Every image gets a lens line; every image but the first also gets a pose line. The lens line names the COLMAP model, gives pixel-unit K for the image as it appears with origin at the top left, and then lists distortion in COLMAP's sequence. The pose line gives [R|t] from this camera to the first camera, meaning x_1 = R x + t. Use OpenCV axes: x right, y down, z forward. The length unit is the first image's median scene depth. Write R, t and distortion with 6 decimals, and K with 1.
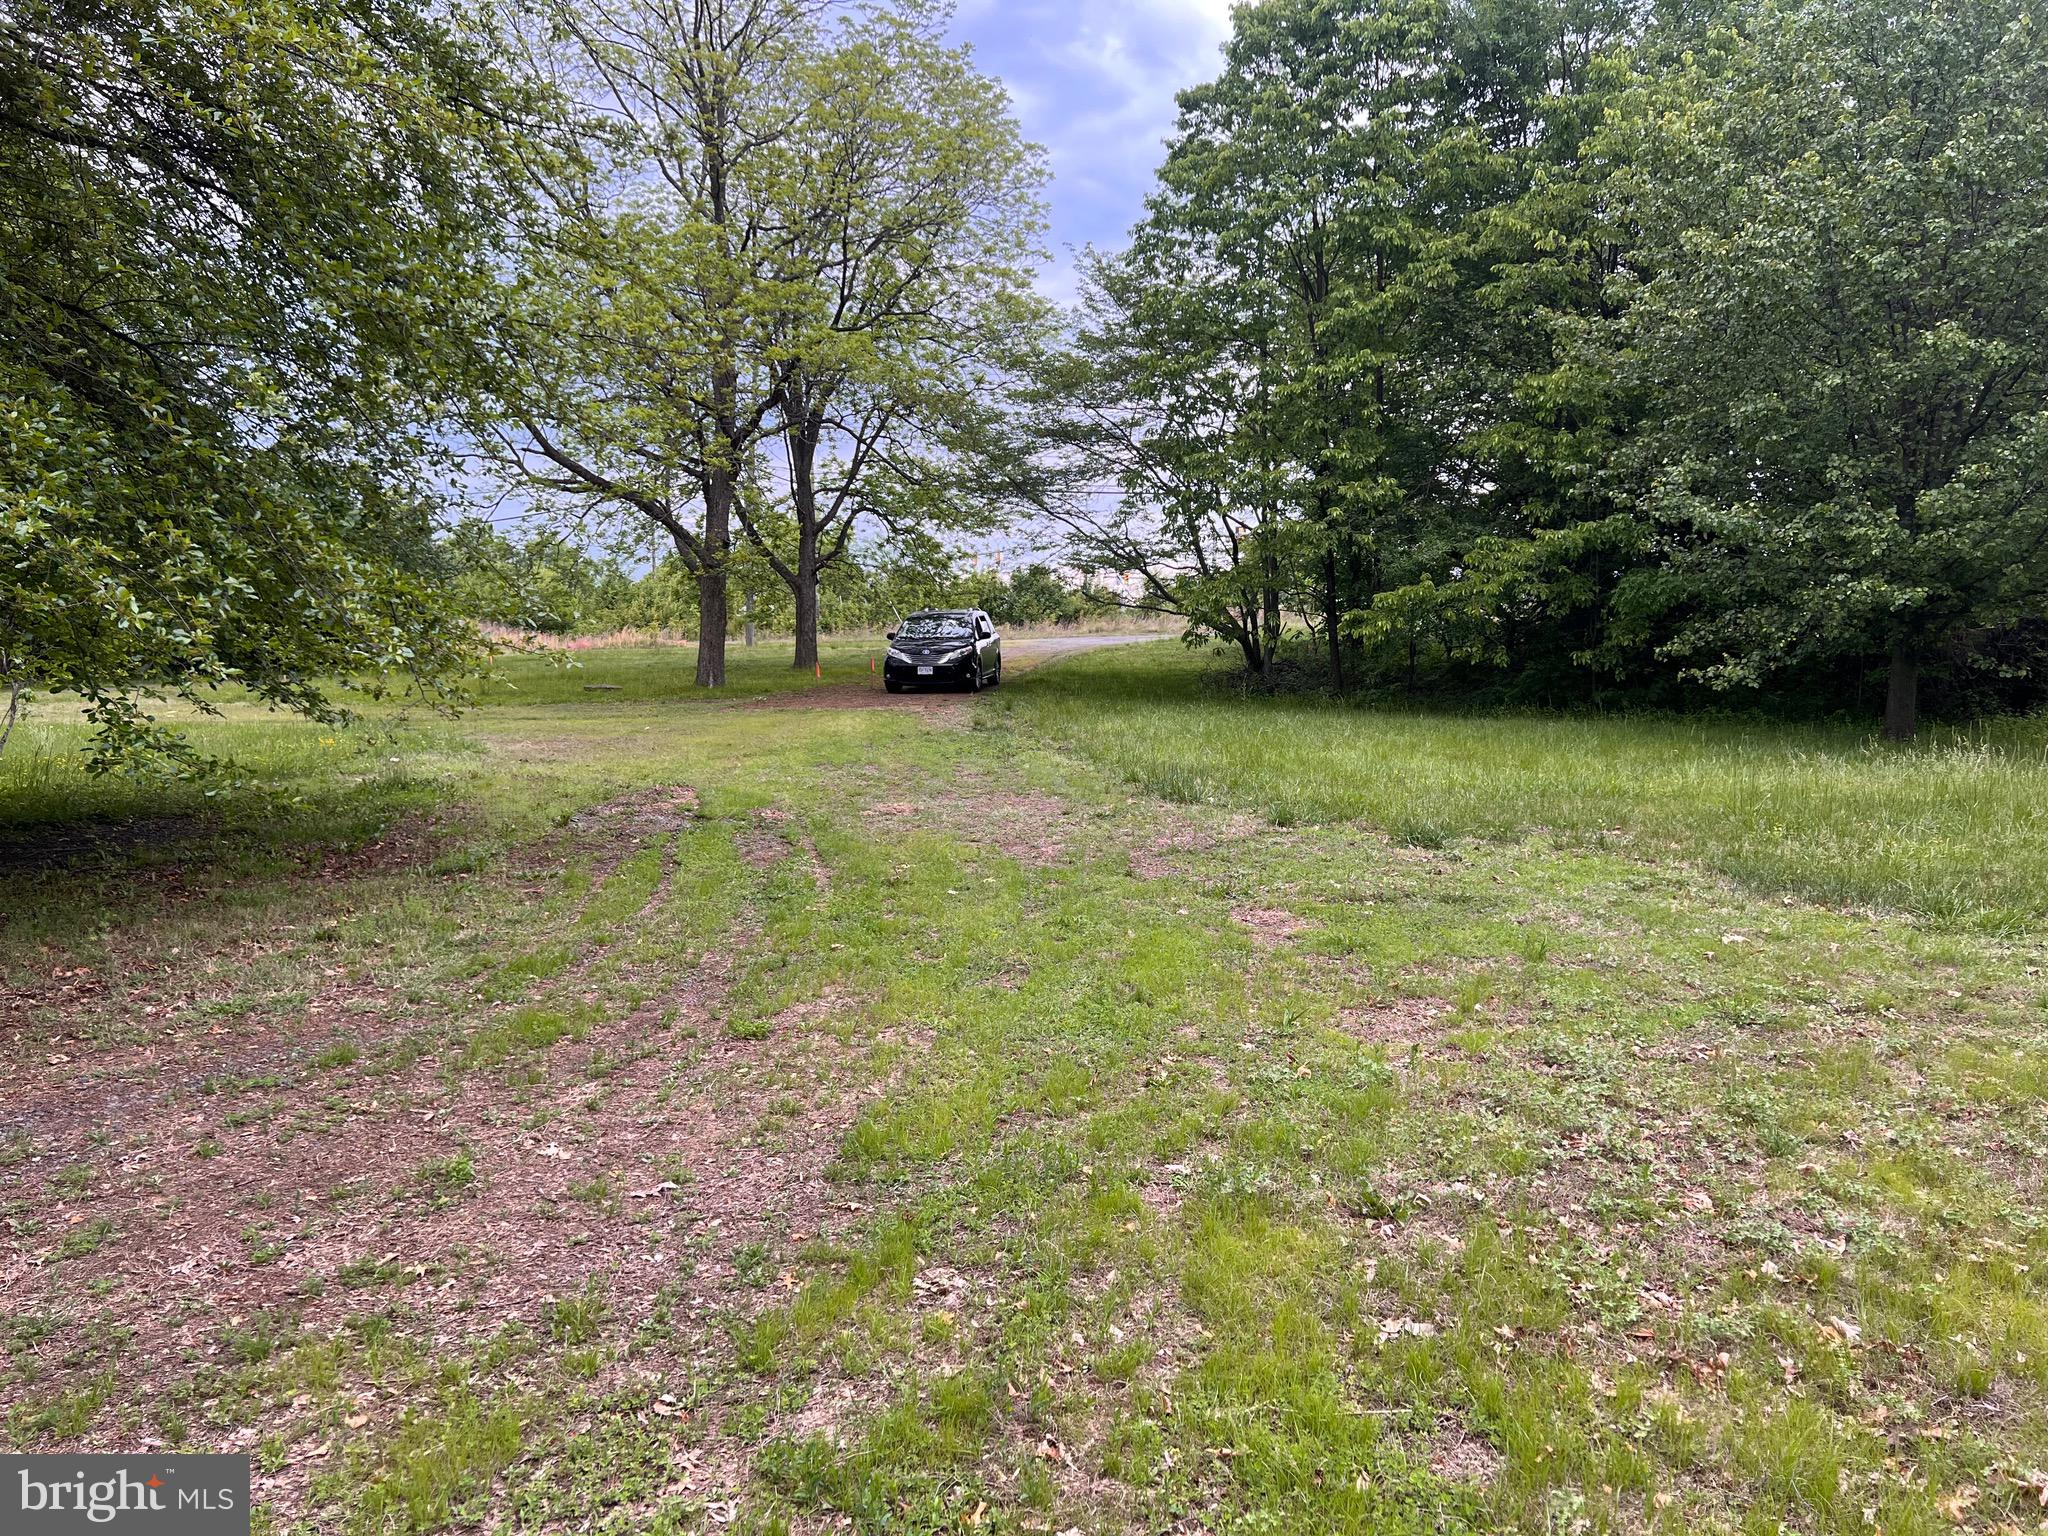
lens RADIAL K [[1528.3, 0, 1031.2], [0, 1528.3, 764.3], [0, 0, 1]] dist [0.057655, -0.065181]
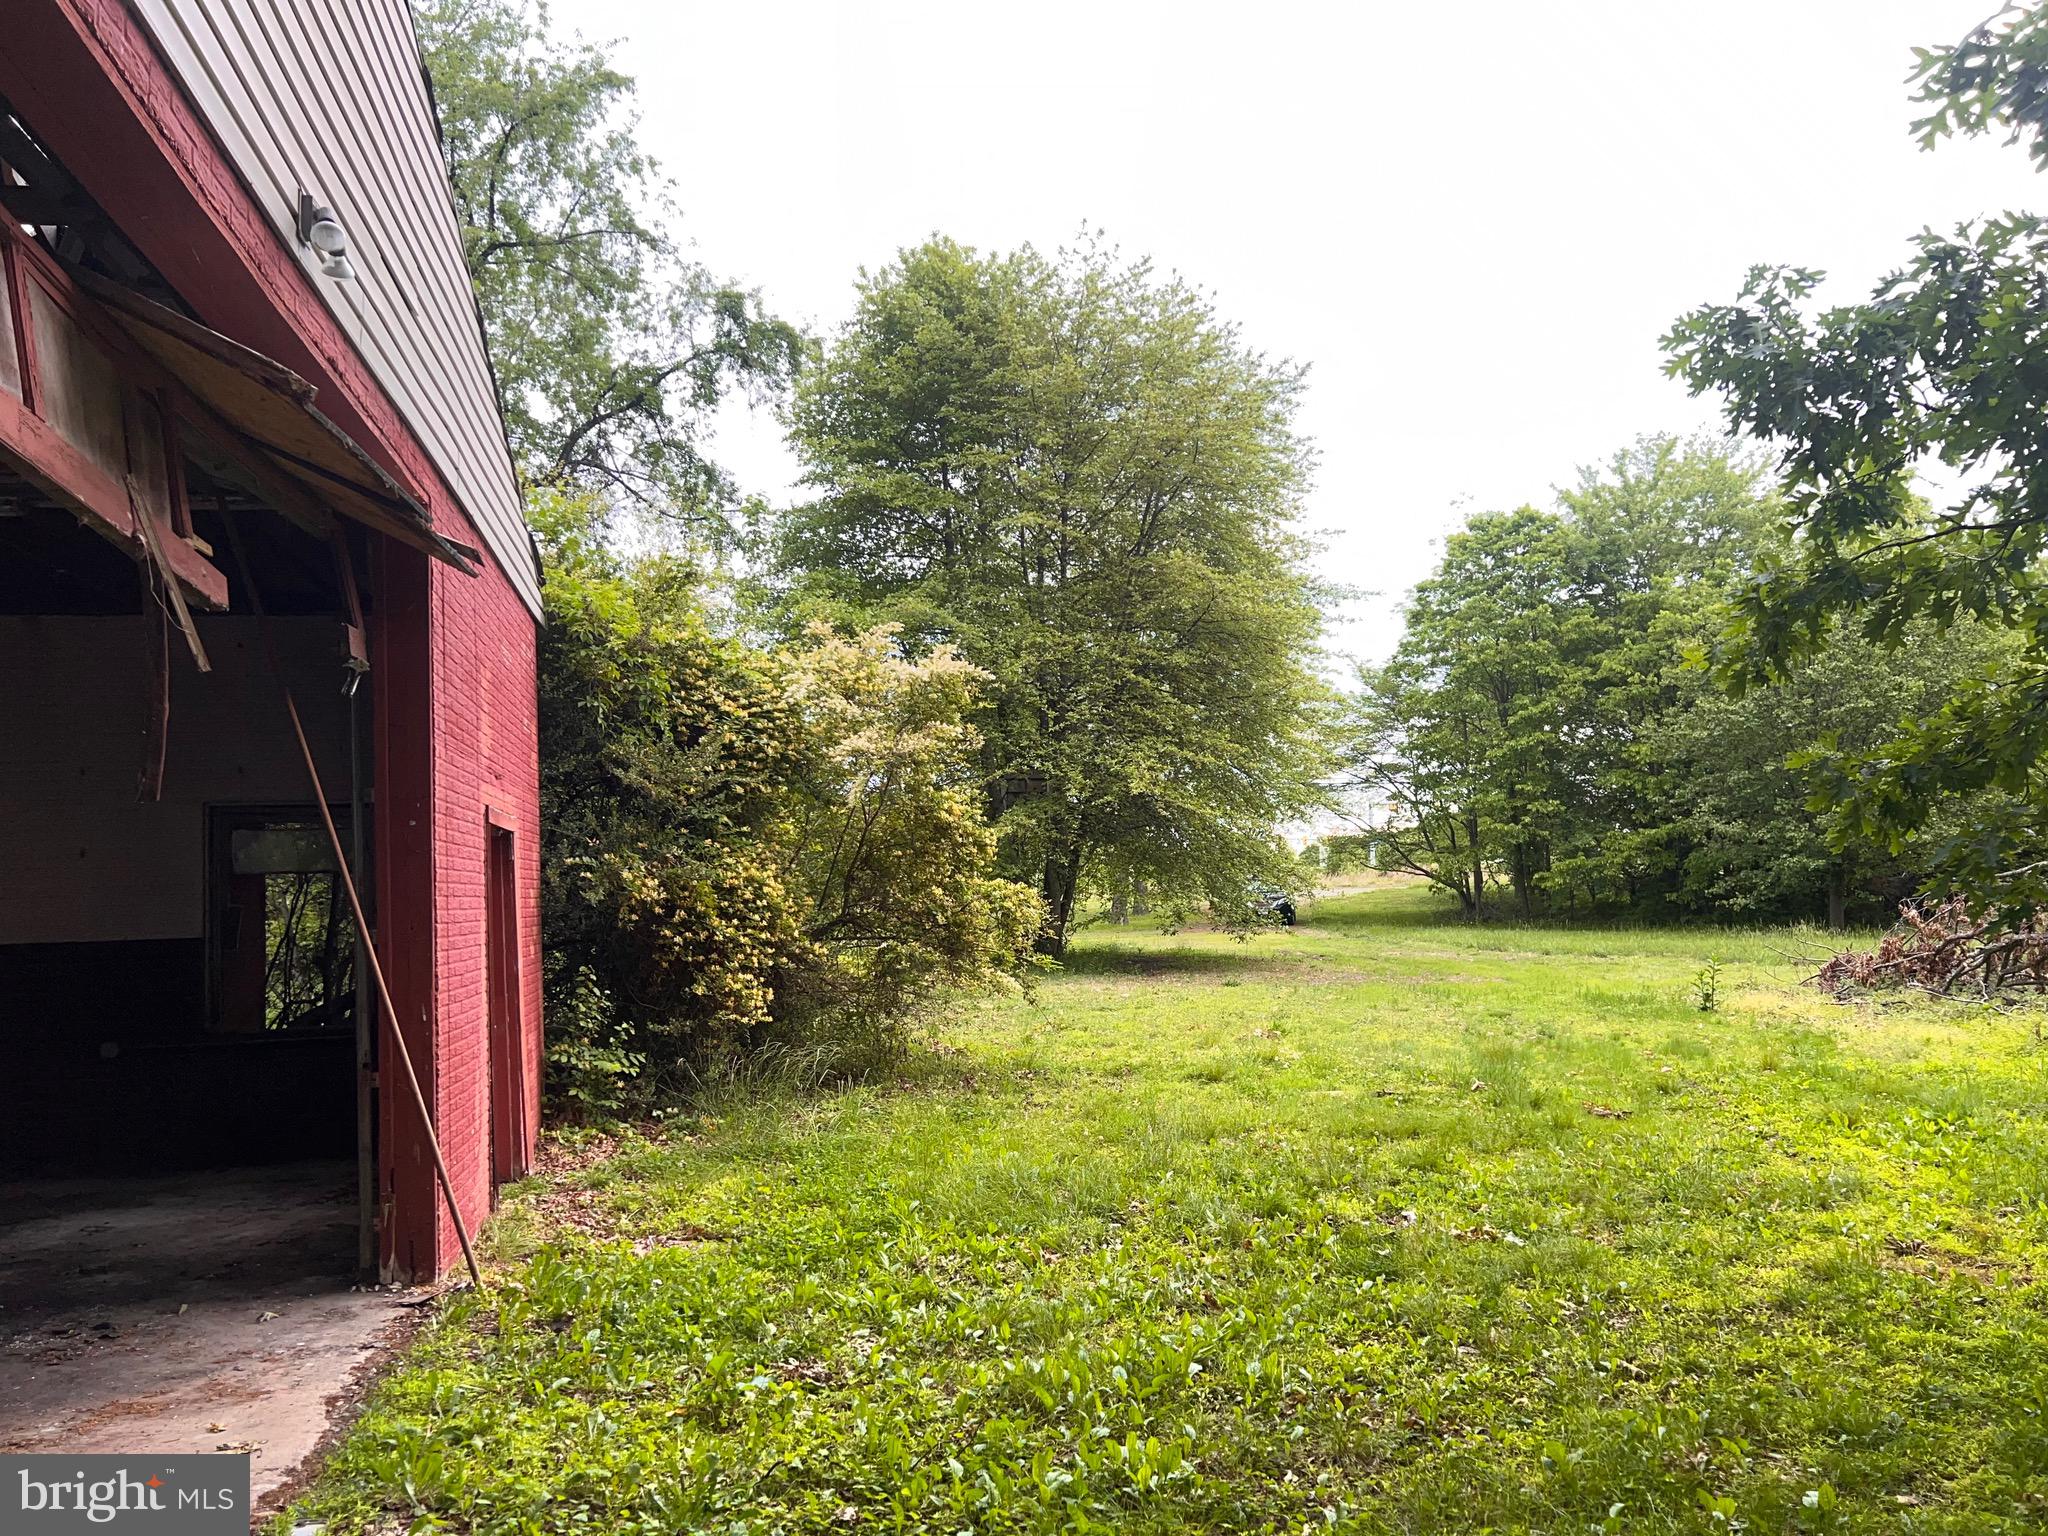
lens RADIAL K [[1528.3, 0, 1019.7], [0, 1528.3, 779.1], [0, 0, 1]] dist [0.057655, -0.065181]
pose [[0.996636, -0.019778, -0.079533, -0.261141], [0.006751, 0.986958, -0.160838, 0.080435], [0.081677, 0.159760, 0.983771, -0.872371]]
